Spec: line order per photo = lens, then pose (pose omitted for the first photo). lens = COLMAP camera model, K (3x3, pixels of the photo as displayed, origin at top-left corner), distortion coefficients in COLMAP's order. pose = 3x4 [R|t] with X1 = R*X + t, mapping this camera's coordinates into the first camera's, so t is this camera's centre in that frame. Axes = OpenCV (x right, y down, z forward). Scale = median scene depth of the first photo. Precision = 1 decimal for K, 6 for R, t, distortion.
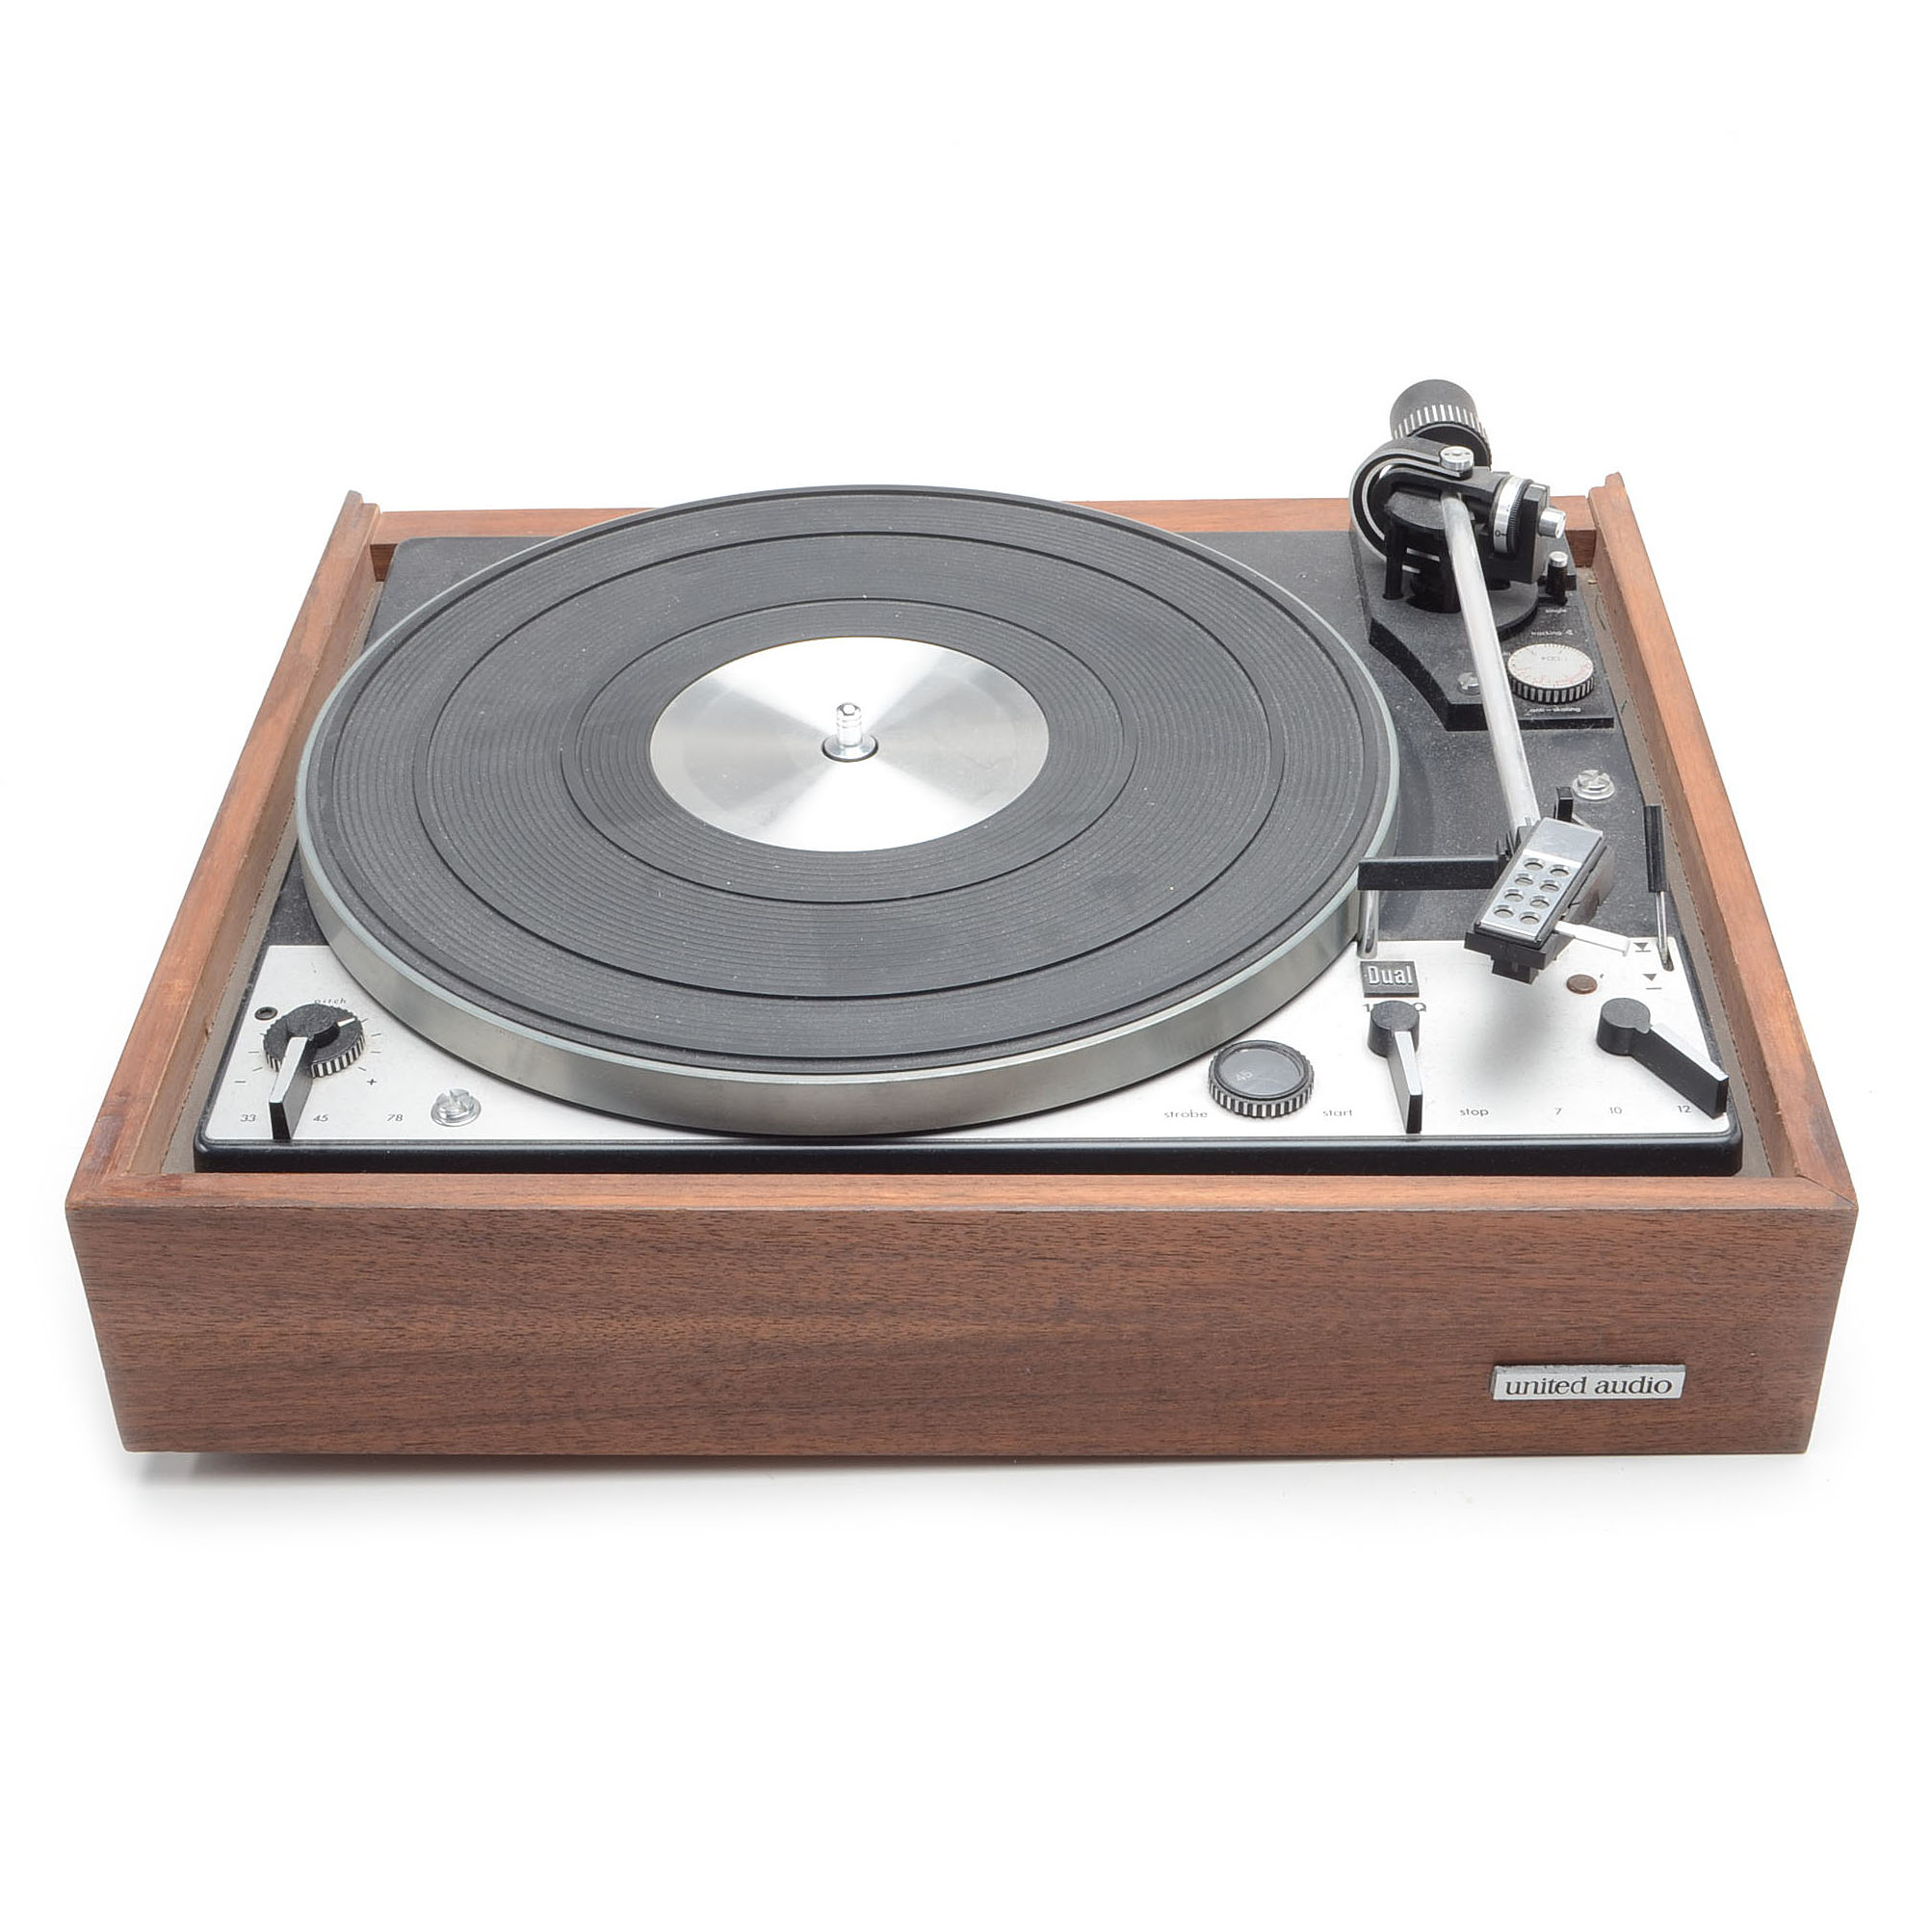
lens RADIAL K [[3029.0, 0, 992.7], [0, 3029.0, 877.4], [0, 0, 1]] dist [-0.038313, 0.000000]
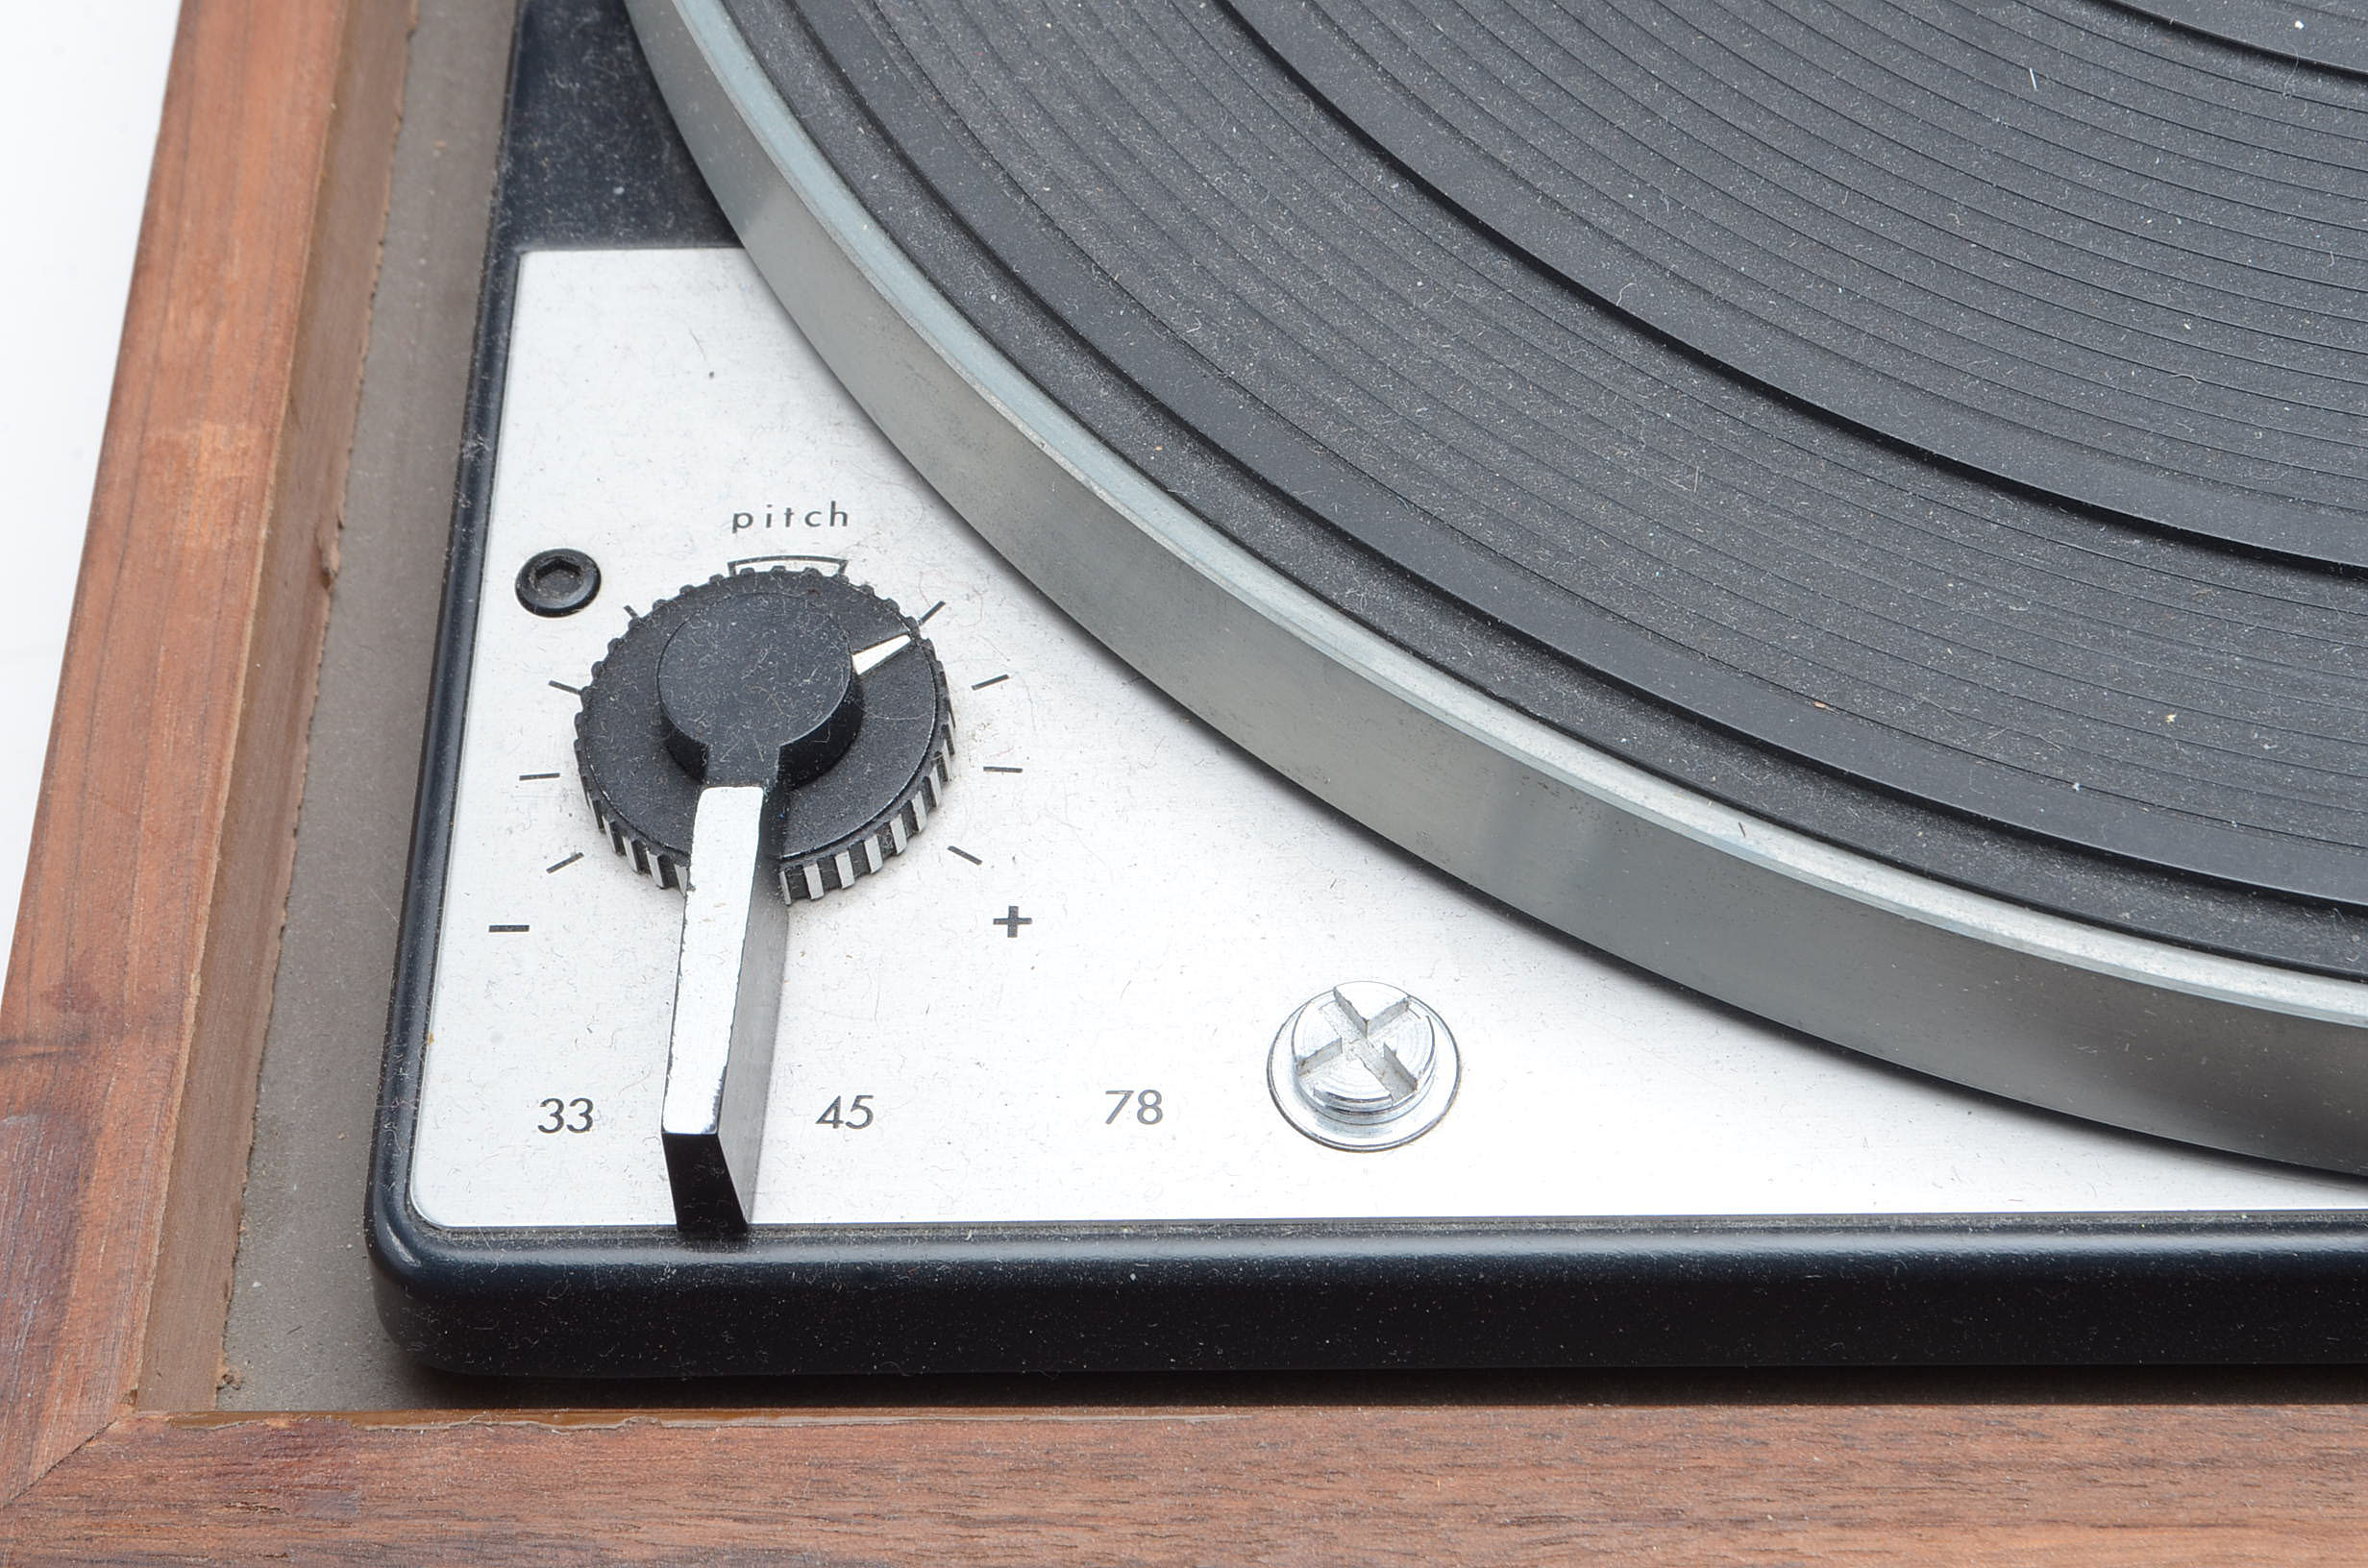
lens RADIAL K [[5076.3, 0, 1181.7], [0, 5076.3, 785.0], [0, 0, 1]] dist [0.043571, 0.000000]
pose [[0.998808, -0.015826, -0.046171, -0.170251], [0.031220, 0.934297, 0.355127, -0.098429], [0.037517, -0.356145, 0.933677, 0.595093]]
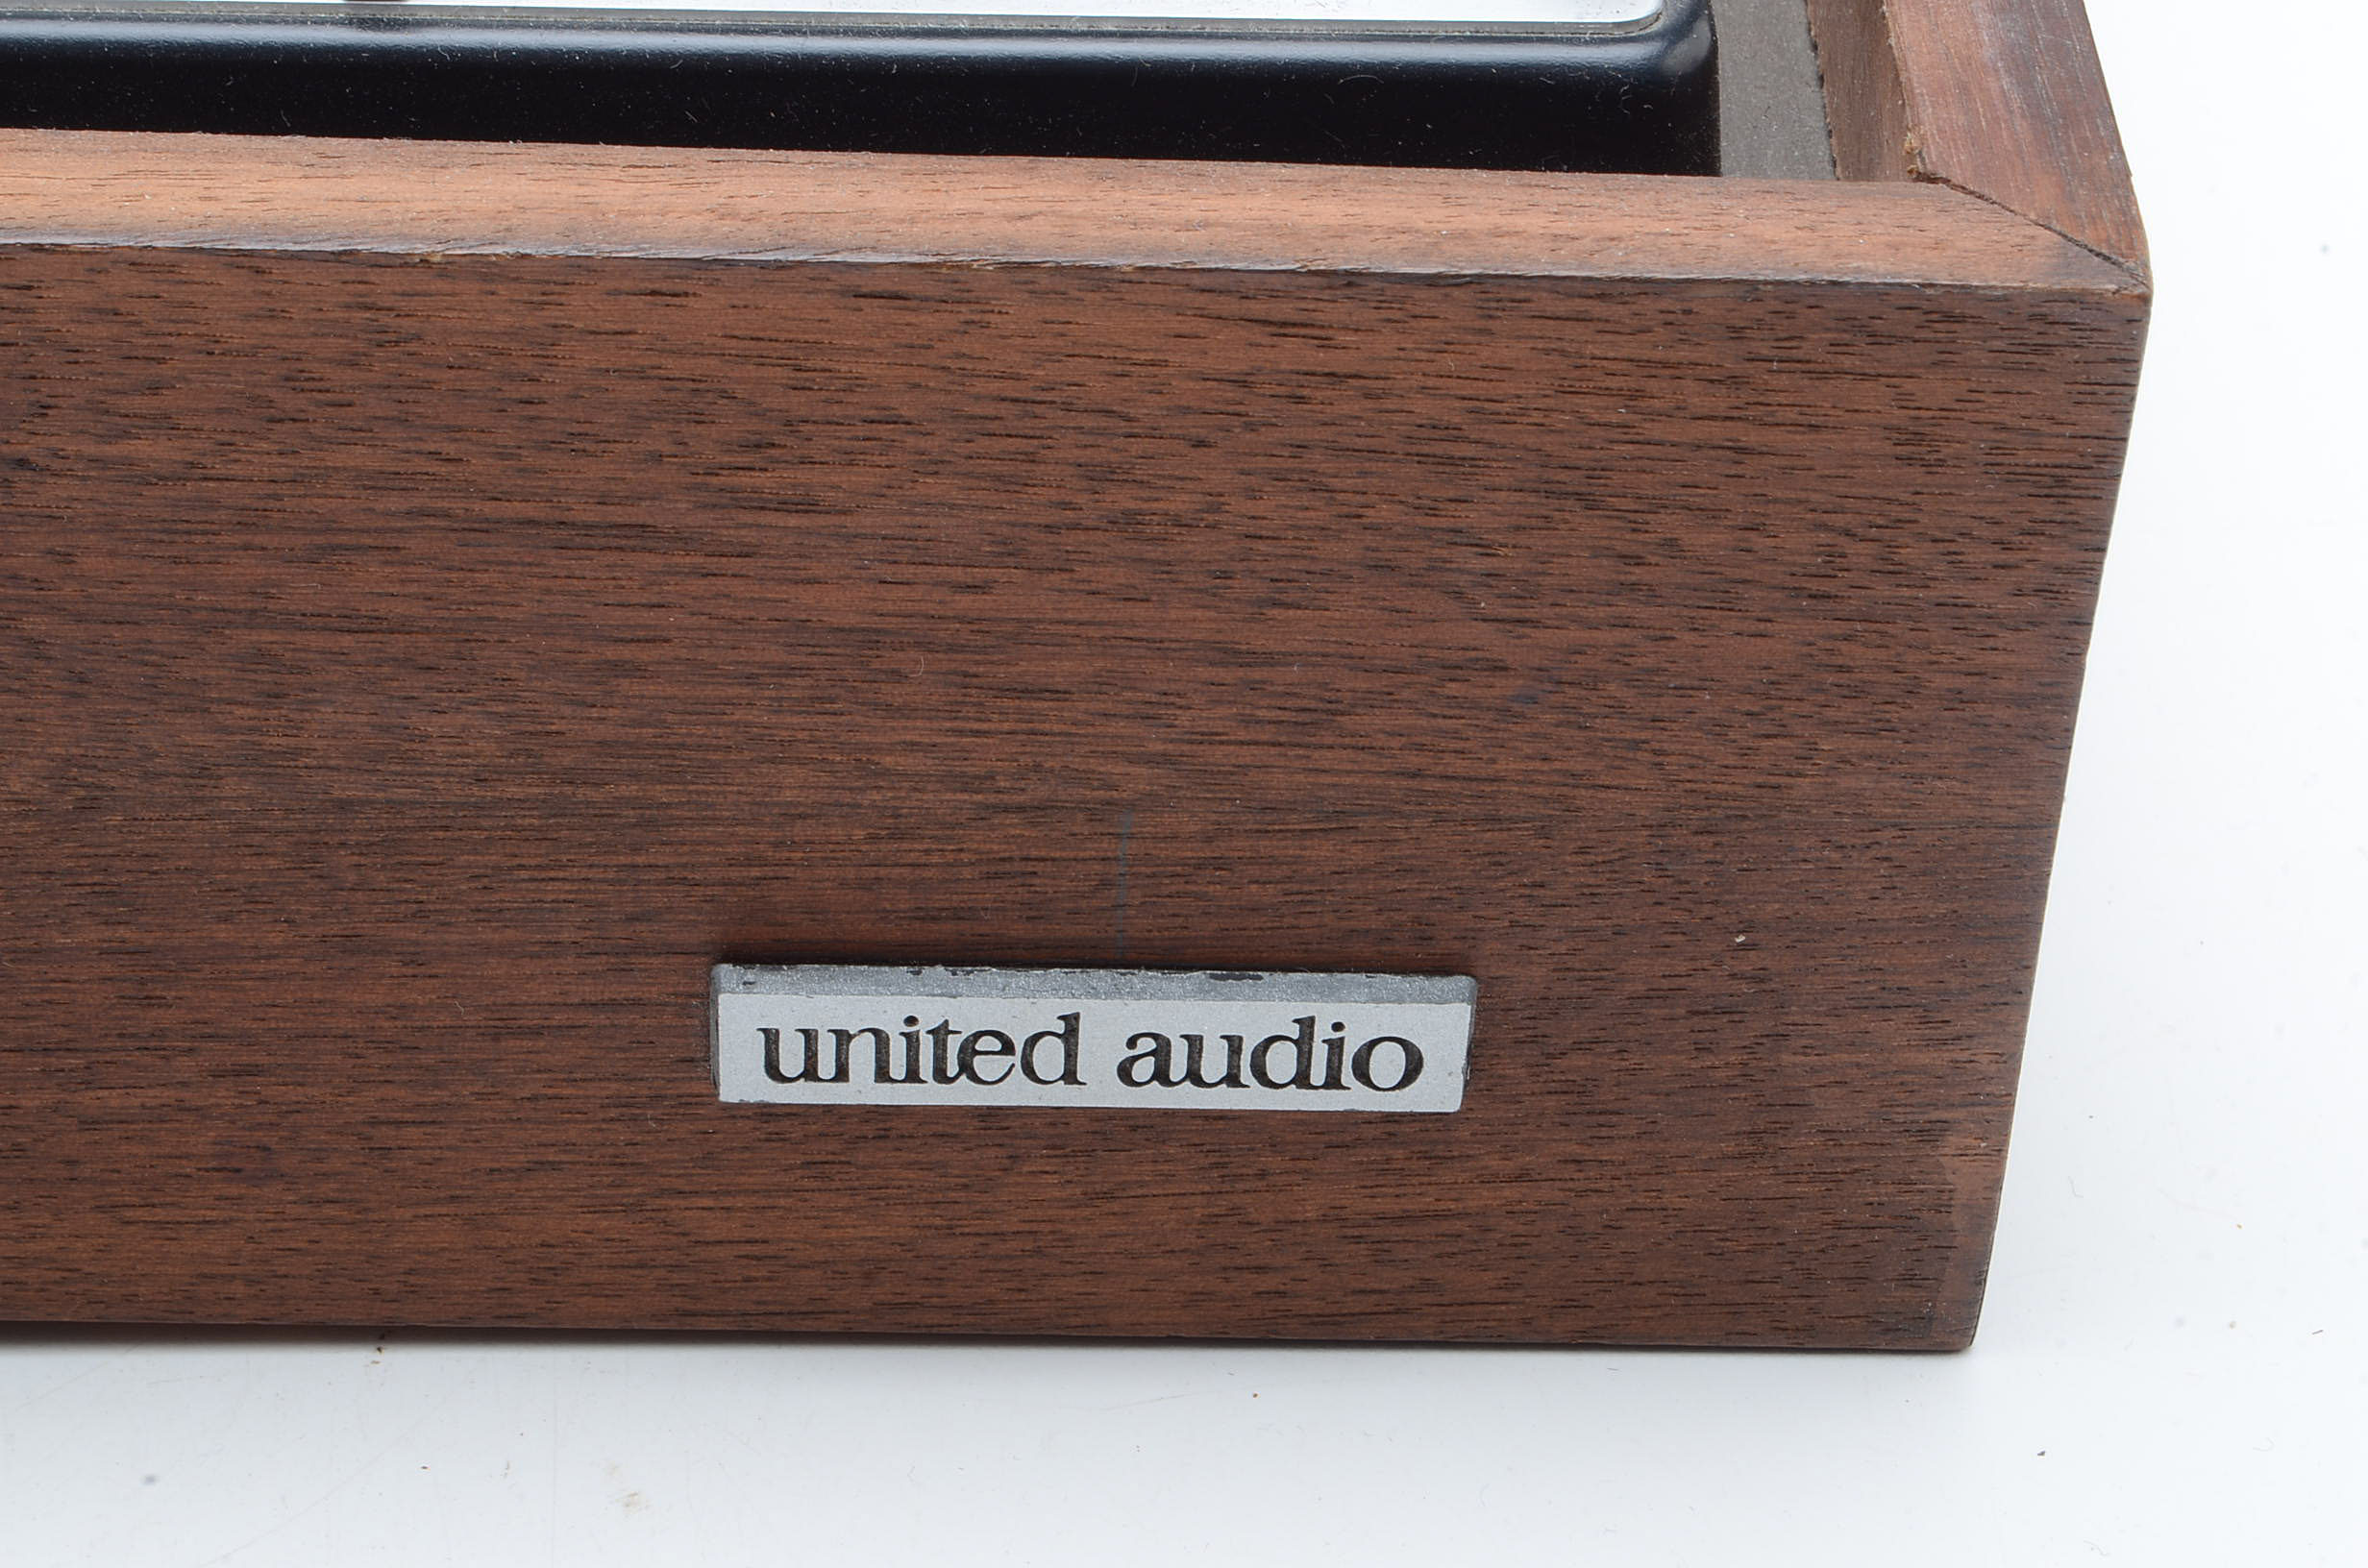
lens RADIAL K [[5286.5, 0, 1190.6], [0, 5286.5, 783.0], [0, 0, 1]] dist [0.037823, 0.000000]
pose [[0.999029, 0.022421, 0.037934, 0.184881], [-0.023875, 0.998980, 0.038319, 0.126392], [-0.037037, -0.039187, 0.998545, 0.550343]]
